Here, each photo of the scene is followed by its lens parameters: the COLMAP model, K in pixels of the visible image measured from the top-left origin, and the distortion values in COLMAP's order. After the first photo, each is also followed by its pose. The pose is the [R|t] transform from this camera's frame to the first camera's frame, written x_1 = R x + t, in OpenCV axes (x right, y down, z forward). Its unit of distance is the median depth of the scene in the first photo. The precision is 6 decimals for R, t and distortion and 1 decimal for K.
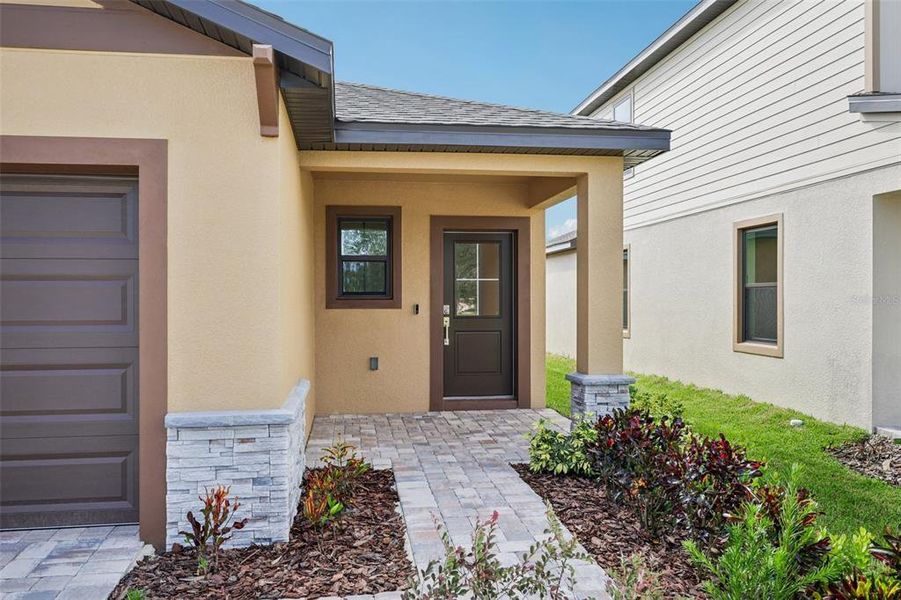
lens RADIAL K [[718.6, 0, 450.5], [0, 718.6, 300.0], [0, 0, 1]] dist [-0.000329, 0.000088]
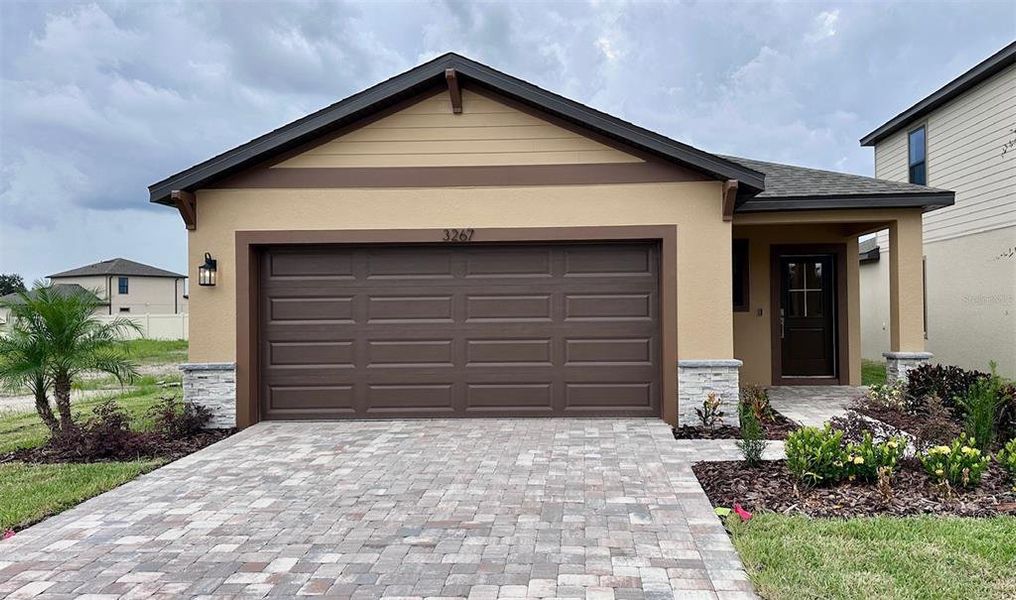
lens RADIAL K [[798.7, 0, 508.0], [0, 798.7, 300.0], [0, 0, 1]] dist [-0.004344, -0.005868]
pose [[0.970648, -0.017006, -0.239902, -0.223463], [0.012915, 0.999743, -0.018614, 0.017453], [0.240157, 0.014969, 0.970619, -0.908201]]
